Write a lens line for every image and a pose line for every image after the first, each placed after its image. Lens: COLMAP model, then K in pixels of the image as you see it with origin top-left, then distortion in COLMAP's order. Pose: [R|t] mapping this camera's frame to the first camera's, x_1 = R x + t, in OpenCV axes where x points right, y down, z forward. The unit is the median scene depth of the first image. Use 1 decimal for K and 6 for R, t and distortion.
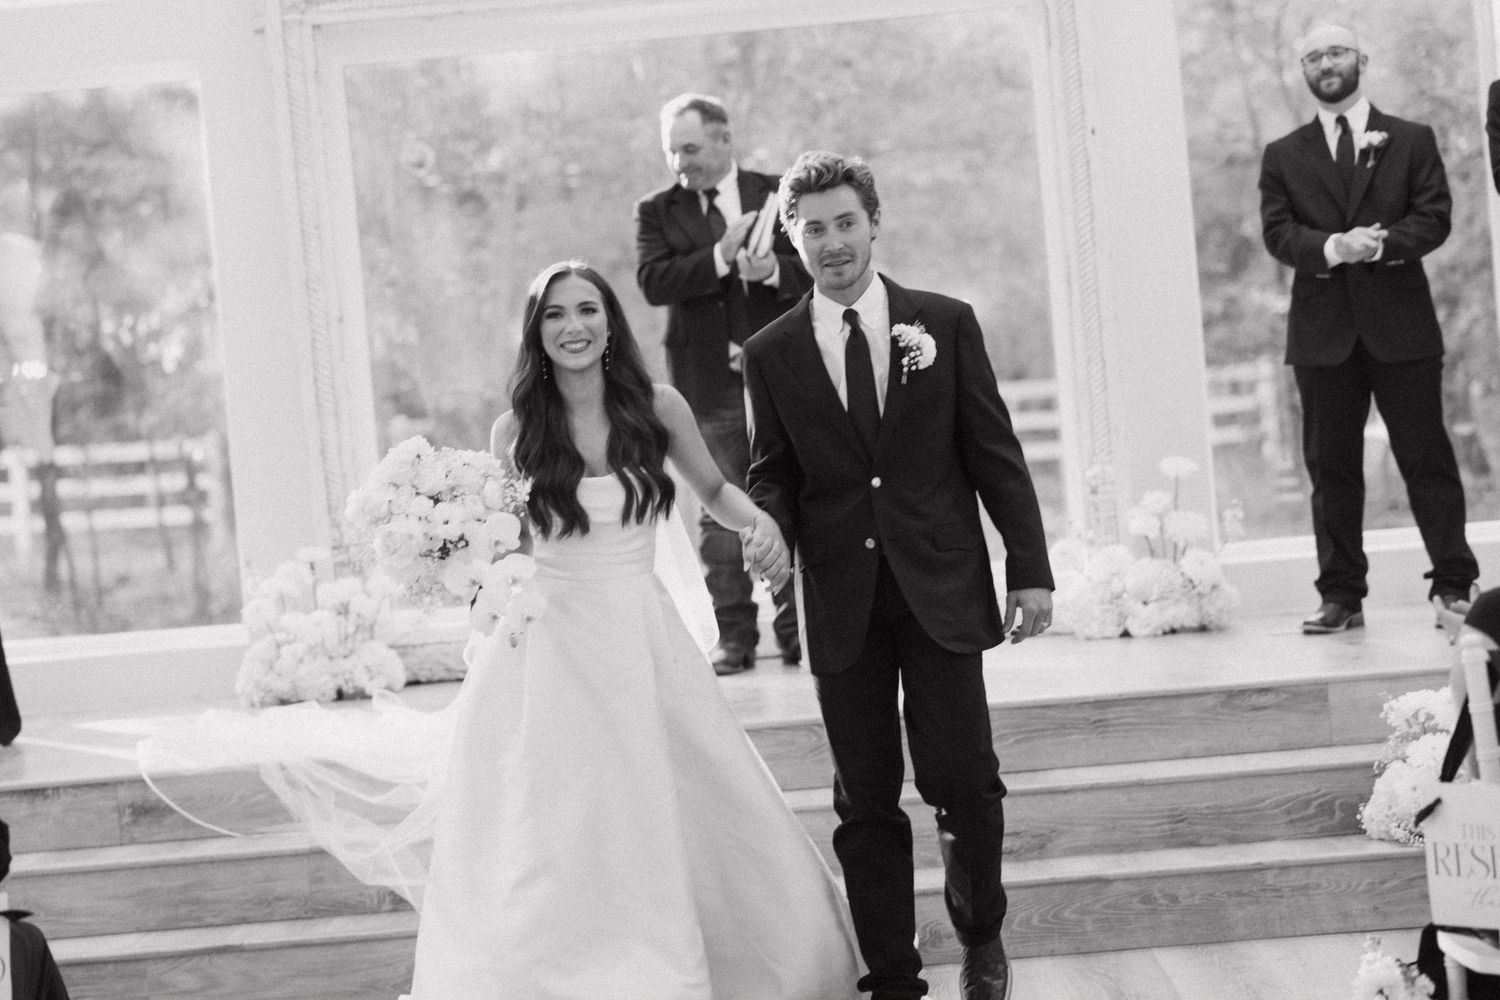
lens RADIAL K [[3966.9, 0, 750.0], [0, 3966.9, 500.0], [0, 0, 1]] dist [-0.149428, -0.510920]
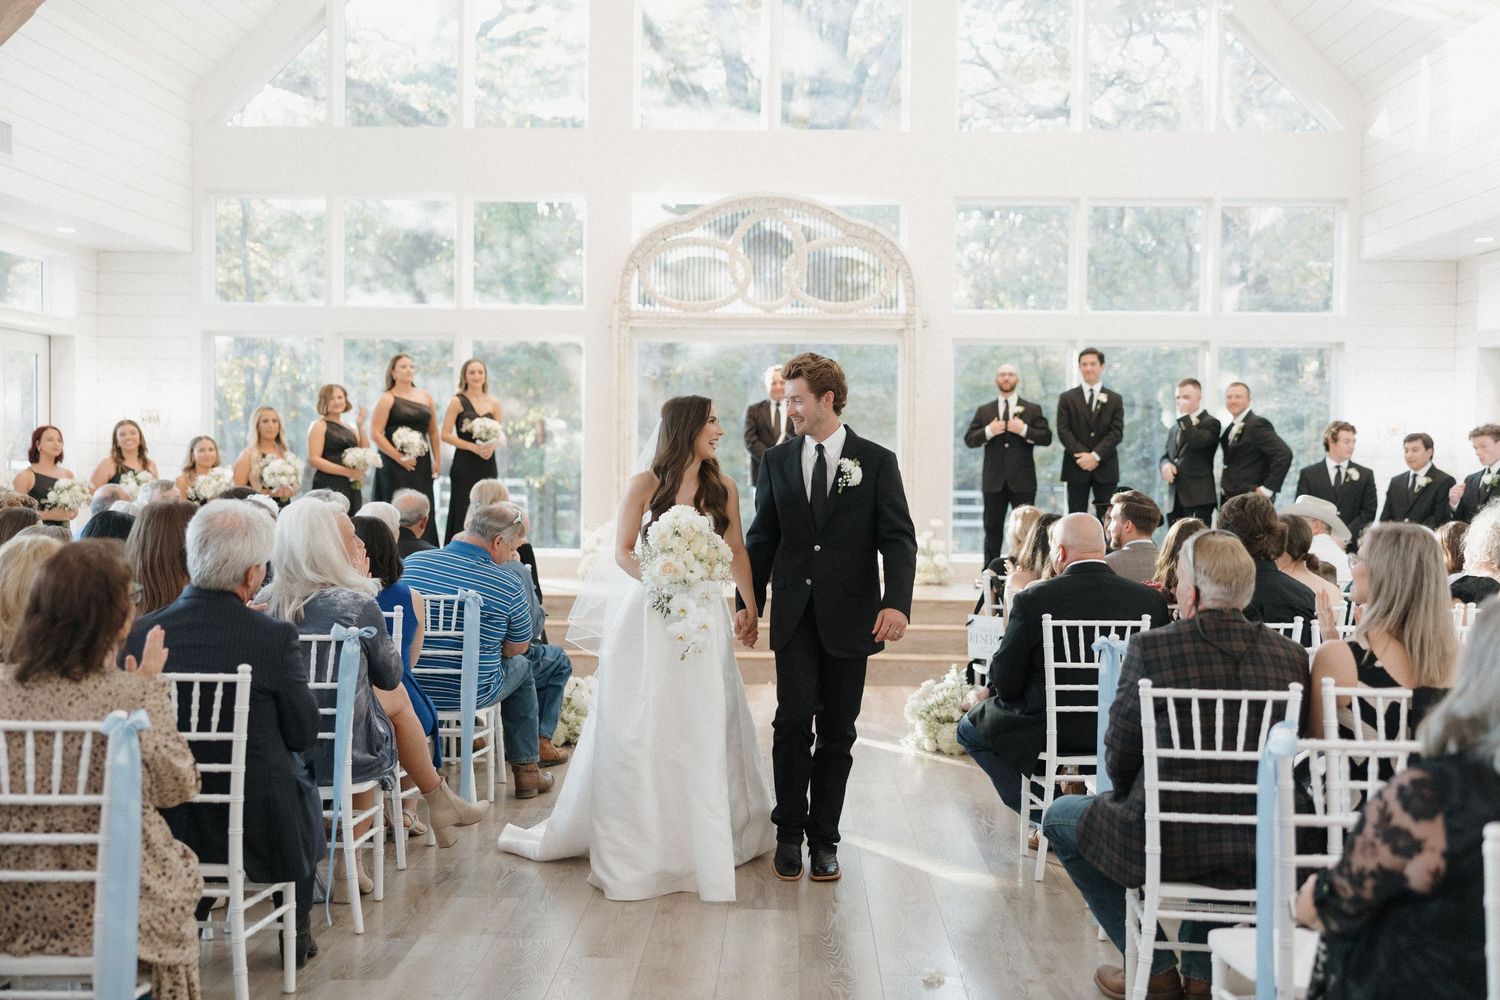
lens RADIAL K [[1946.7, 0, 722.3], [0, 1946.7, 540.8], [0, 0, 1]] dist [0.009013, 0.052928]
pose [[0.994981, 0.096580, -0.026168, -0.000511], [-0.096452, 0.995319, 0.006135, 0.009216], [0.026638, -0.003580, 0.999639, -0.312758]]
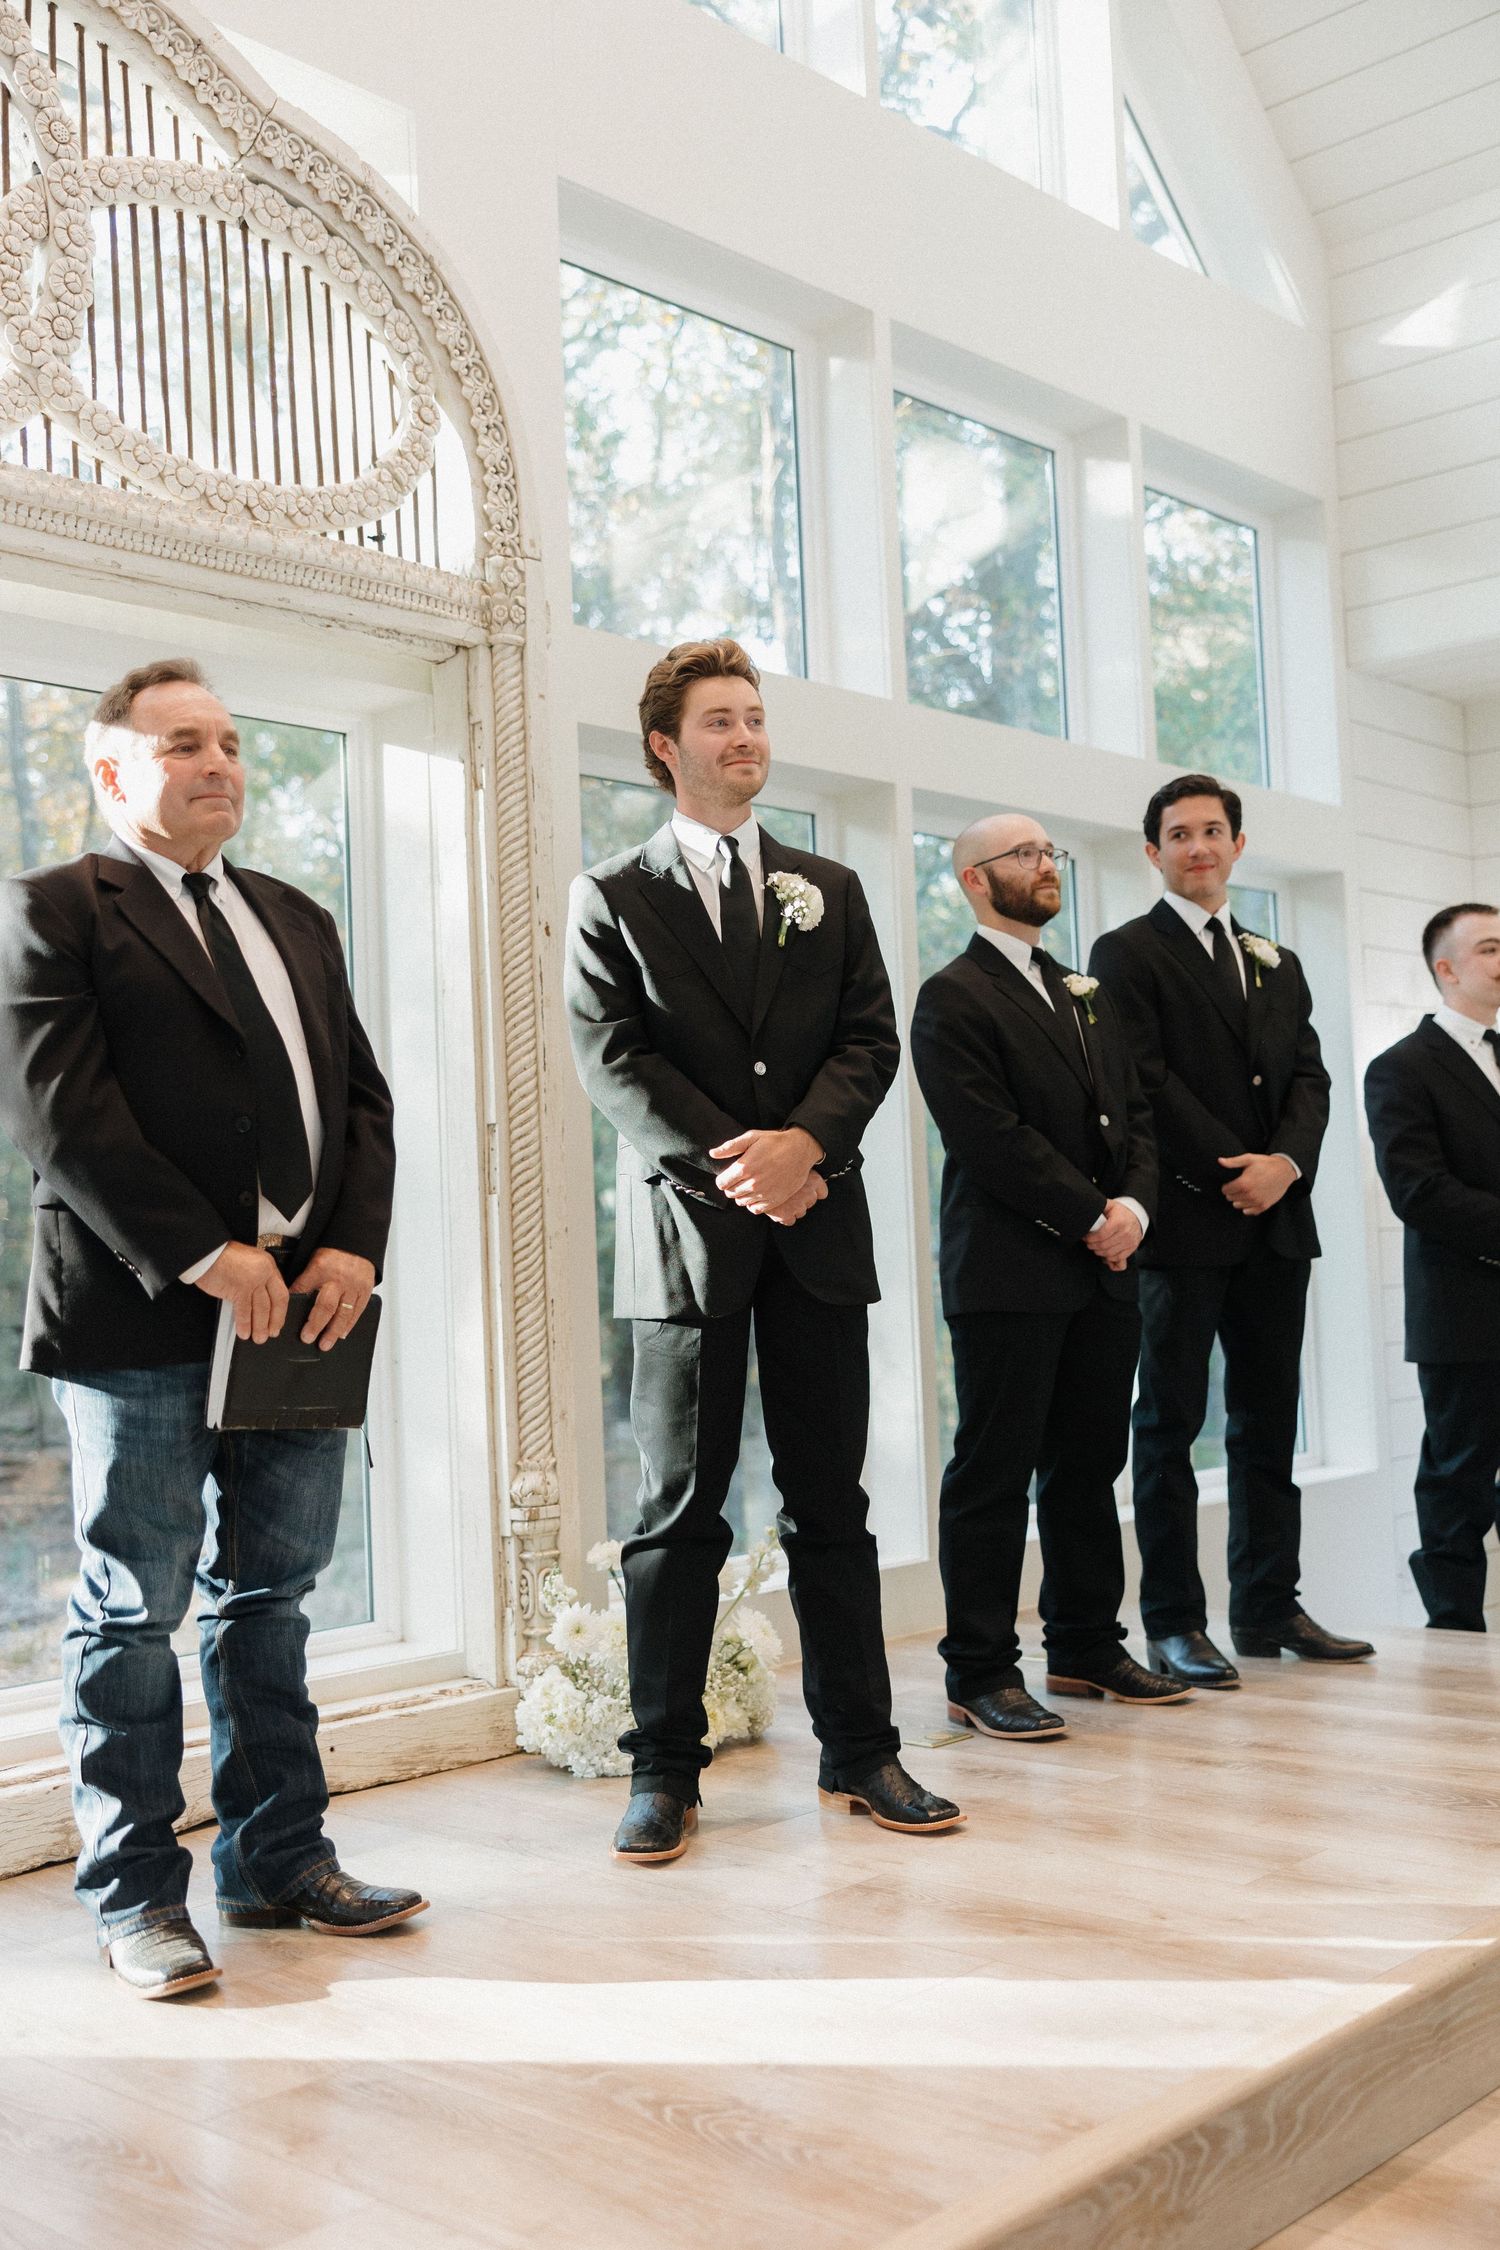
lens RADIAL K [[2287.0, 0, 750.0], [0, 2287.0, 1125.0], [0, 0, 1]] dist [-0.005575, -0.006831]
pose [[0.677907, 0.100220, 0.728285, -0.149878], [0.007650, 0.989649, -0.143308, -0.011121], [-0.735108, 0.102720, 0.670123, 0.736819]]
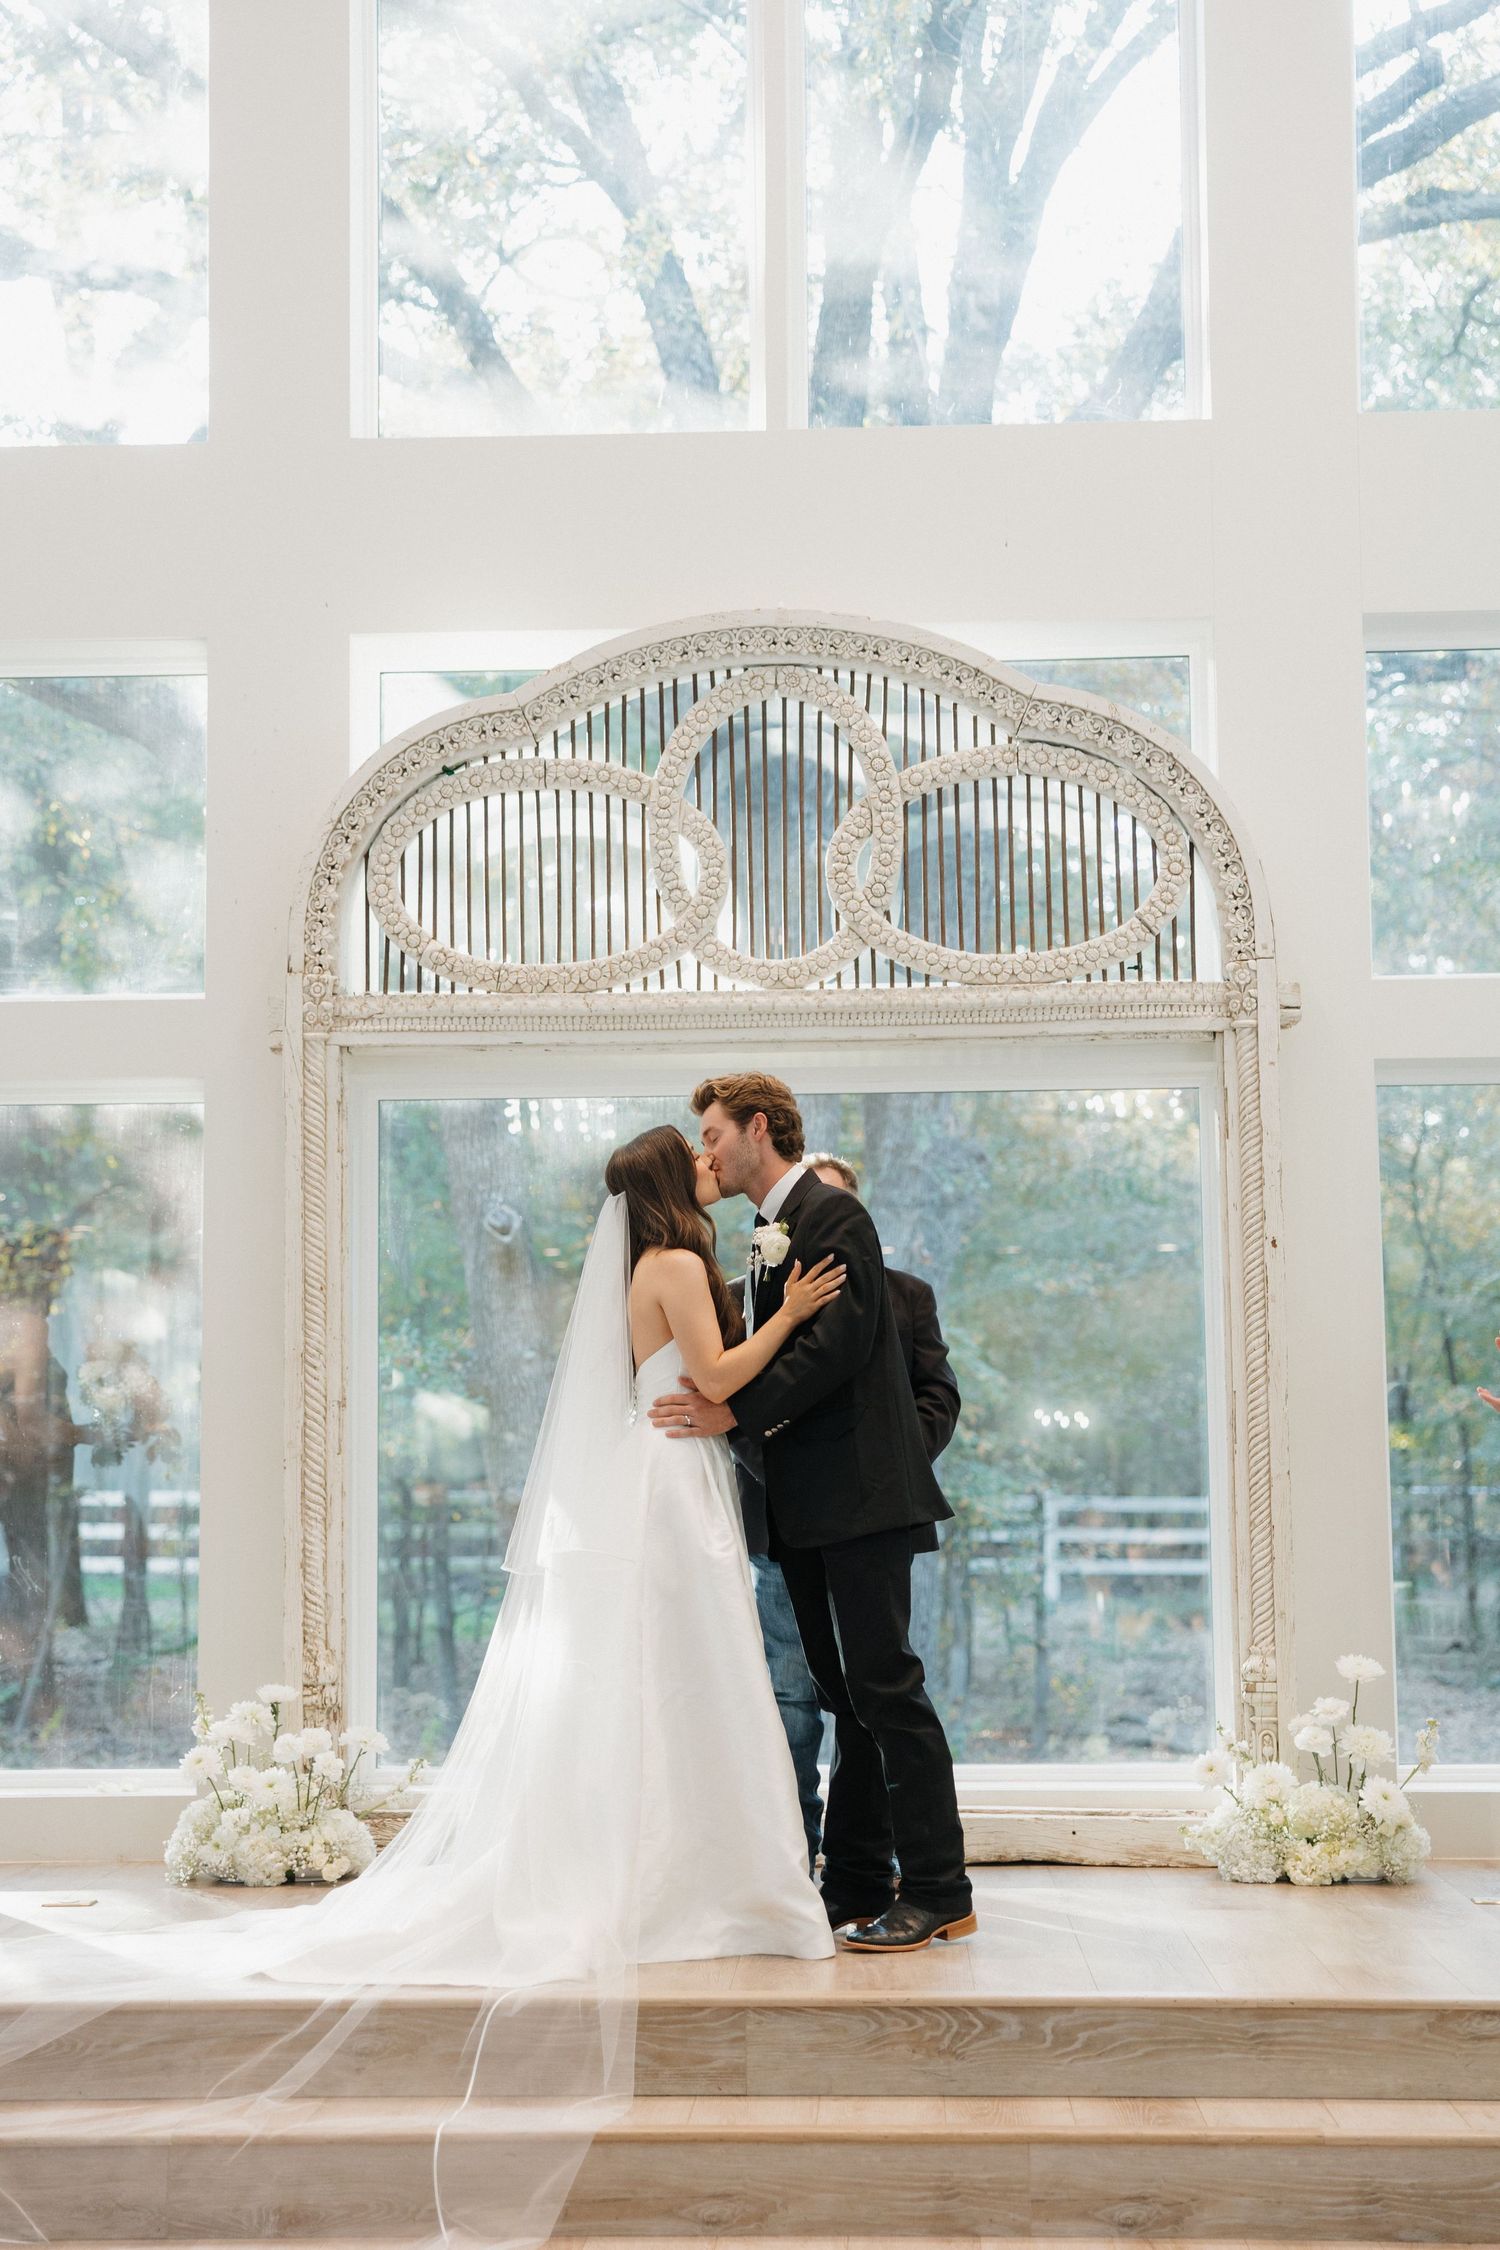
lens RADIAL K [[3428.4, 0, 750.0], [0, 3428.4, 1125.0], [0, 0, 1]] dist [0.175575, -0.024958]
pose [[0.996480, 0.071324, -0.044051, 0.008425], [-0.076216, 0.989631, -0.121741, -0.022391], [0.034911, 0.124670, 0.991584, 0.287642]]
